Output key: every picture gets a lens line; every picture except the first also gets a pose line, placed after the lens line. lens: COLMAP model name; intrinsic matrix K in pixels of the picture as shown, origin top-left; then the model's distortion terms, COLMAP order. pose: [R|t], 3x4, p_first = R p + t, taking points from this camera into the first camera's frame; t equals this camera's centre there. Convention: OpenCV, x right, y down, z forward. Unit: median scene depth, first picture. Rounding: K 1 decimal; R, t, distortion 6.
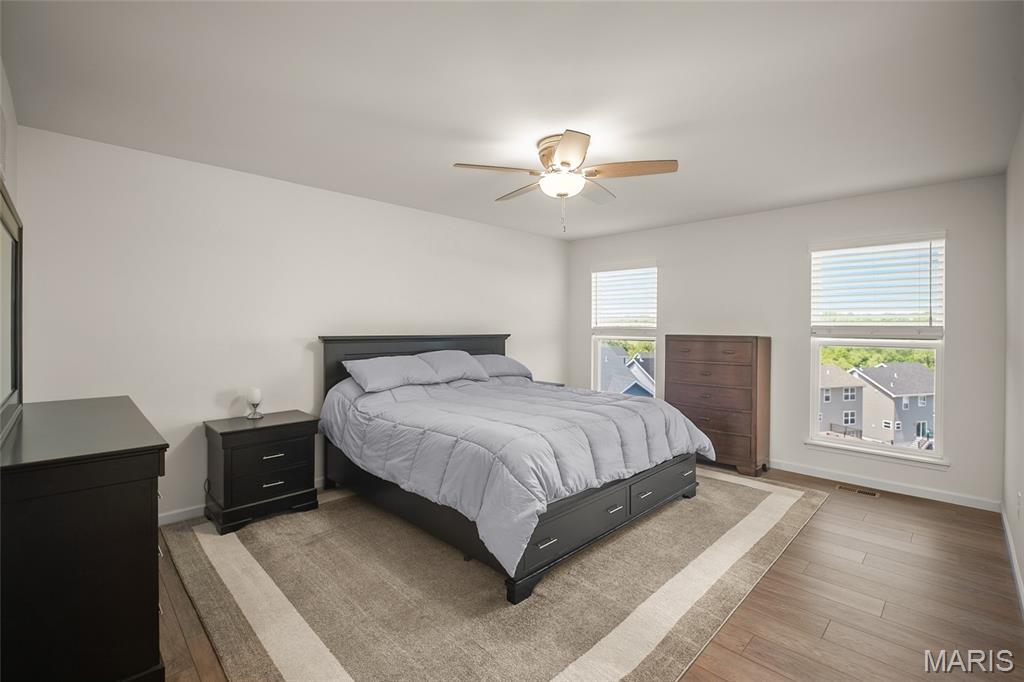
lens RADIAL K [[454.9, 0, 505.9], [0, 454.9, 332.4], [0, 0, 1]] dist [-0.008725, -0.001970]
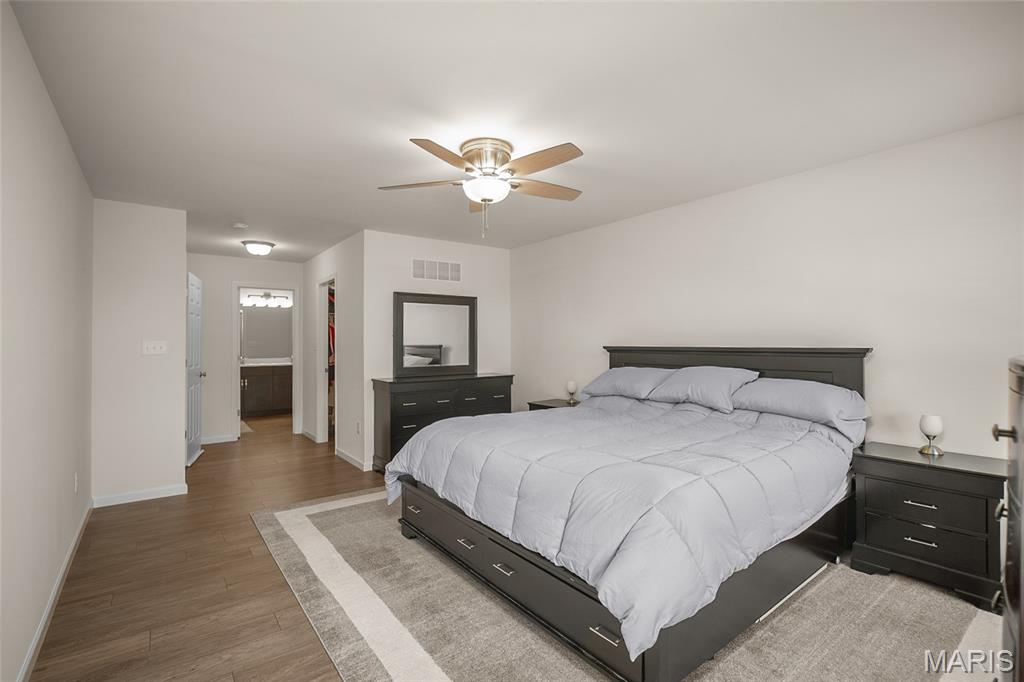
lens RADIAL K [[454.9, 0, 504.2], [0, 454.9, 340.6], [0, 0, 1]] dist [-0.008725, -0.001970]
pose [[-0.121081, -0.003468, -0.992637, 0.825881], [-0.009123, 0.999956, -0.002380, -0.000705], [0.992601, 0.008767, -0.121108, 0.882511]]
